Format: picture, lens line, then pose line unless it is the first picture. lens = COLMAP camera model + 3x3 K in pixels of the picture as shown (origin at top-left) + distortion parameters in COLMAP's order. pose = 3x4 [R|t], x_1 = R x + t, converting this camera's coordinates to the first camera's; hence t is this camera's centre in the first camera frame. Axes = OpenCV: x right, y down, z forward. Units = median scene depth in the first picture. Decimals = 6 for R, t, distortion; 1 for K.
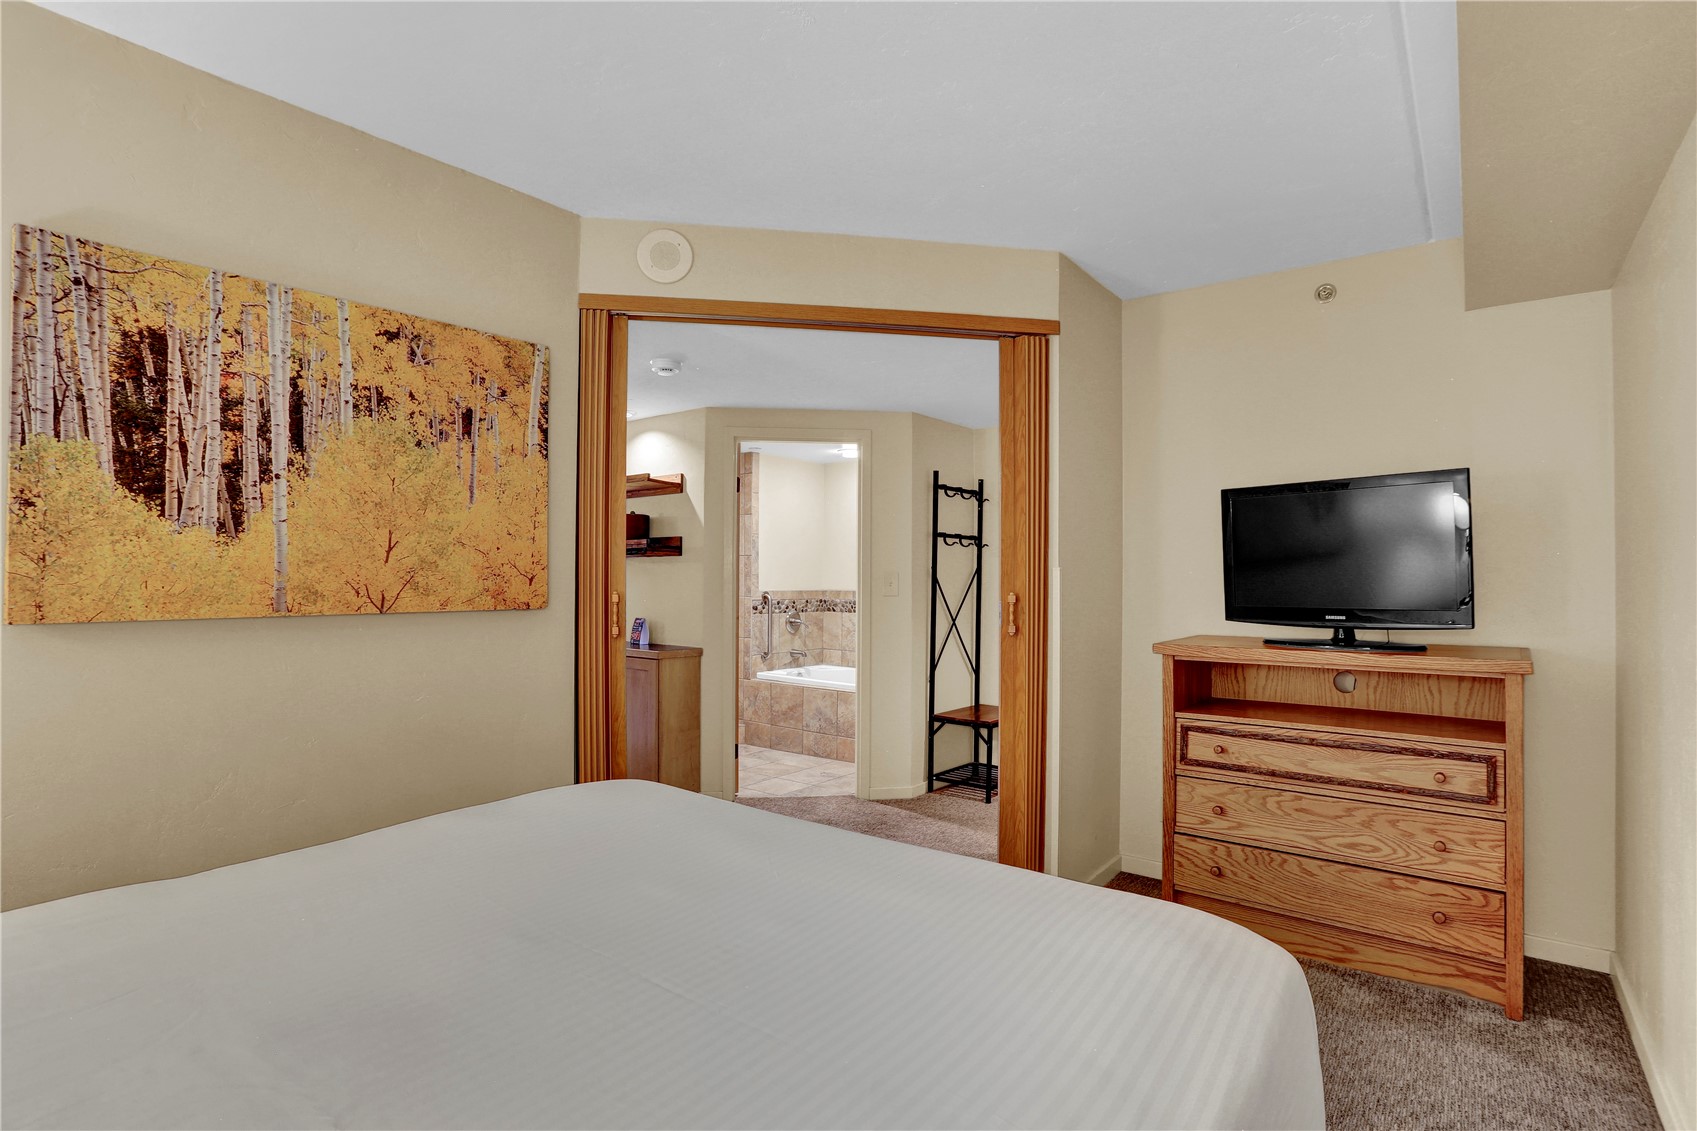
lens RADIAL K [[841.1, 0, 831.4], [0, 841.1, 565.8], [0, 0, 1]] dist [-0.068065, 0.025902]
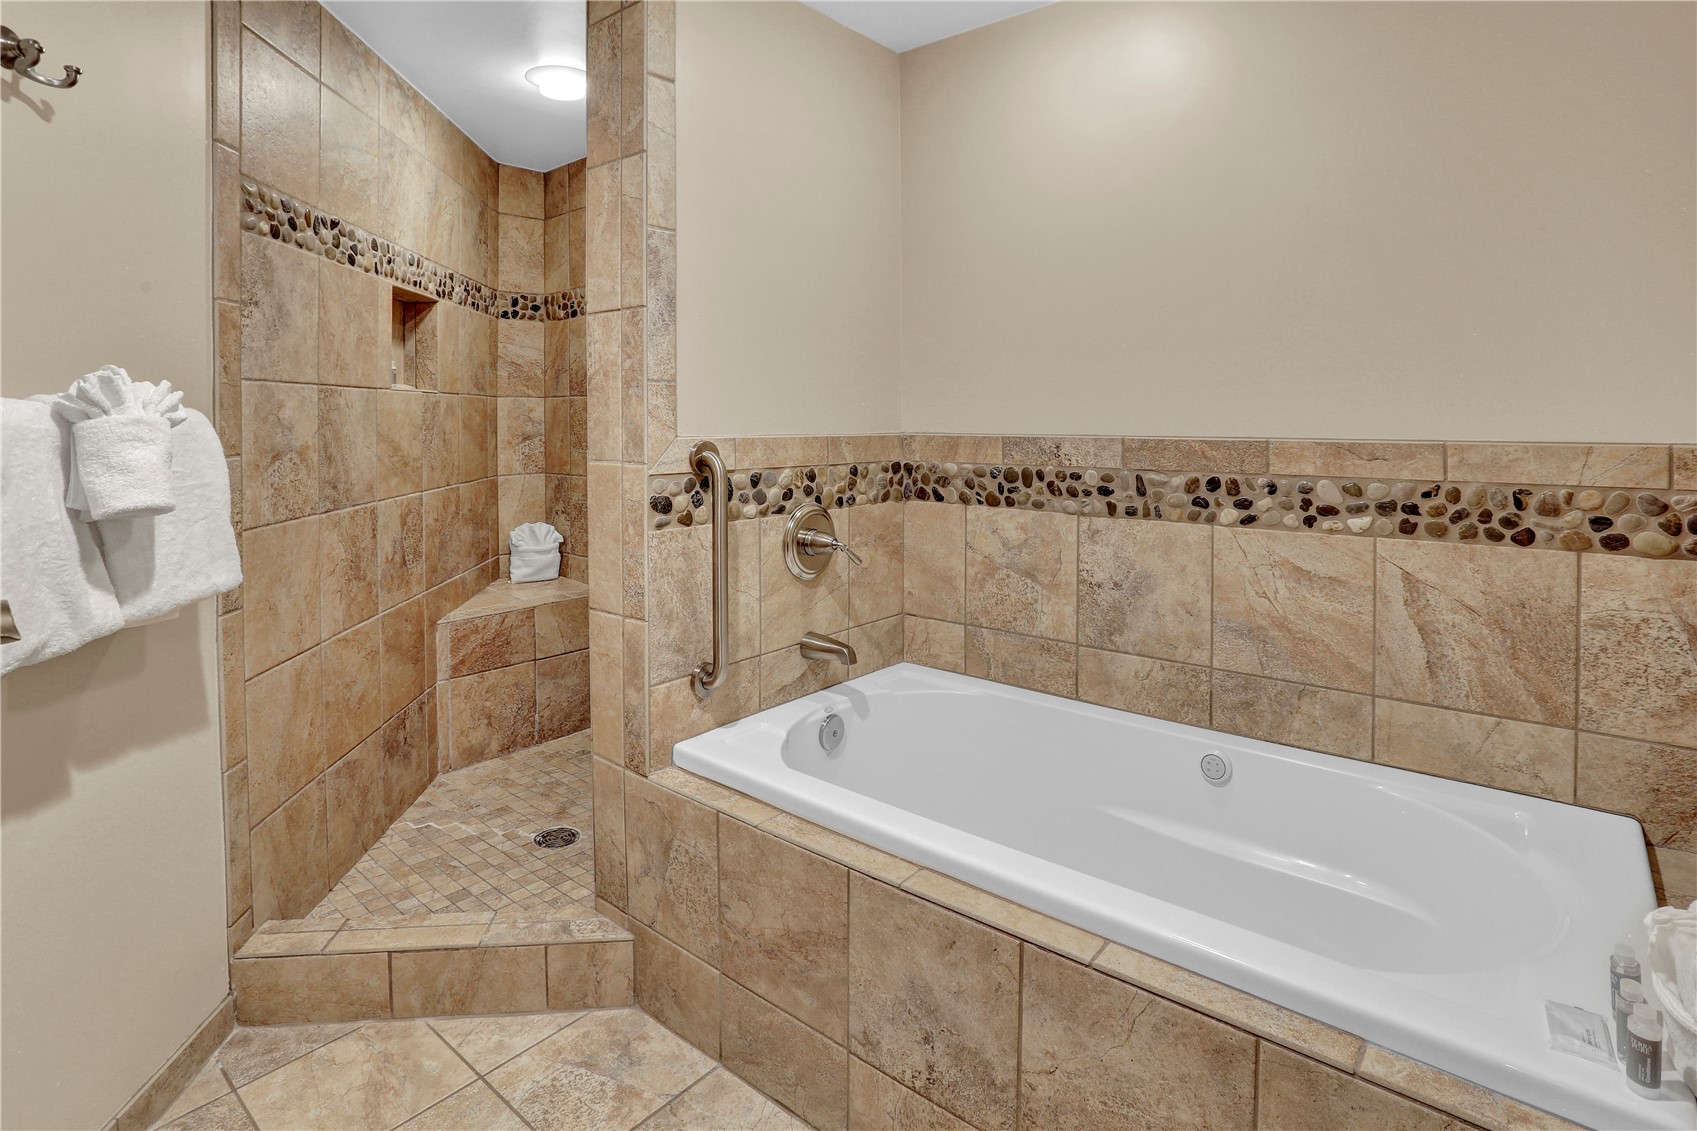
lens RADIAL K [[830.0, 0, 846.1], [0, 830.0, 553.6], [0, 0, 1]] dist [-0.063760, 0.024850]
pose [[0.999680, -0.006910, -0.024336, -0.025782], [0.010951, 0.985376, 0.170044, 0.021387], [0.022805, -0.170256, 0.985136, 0.727659]]
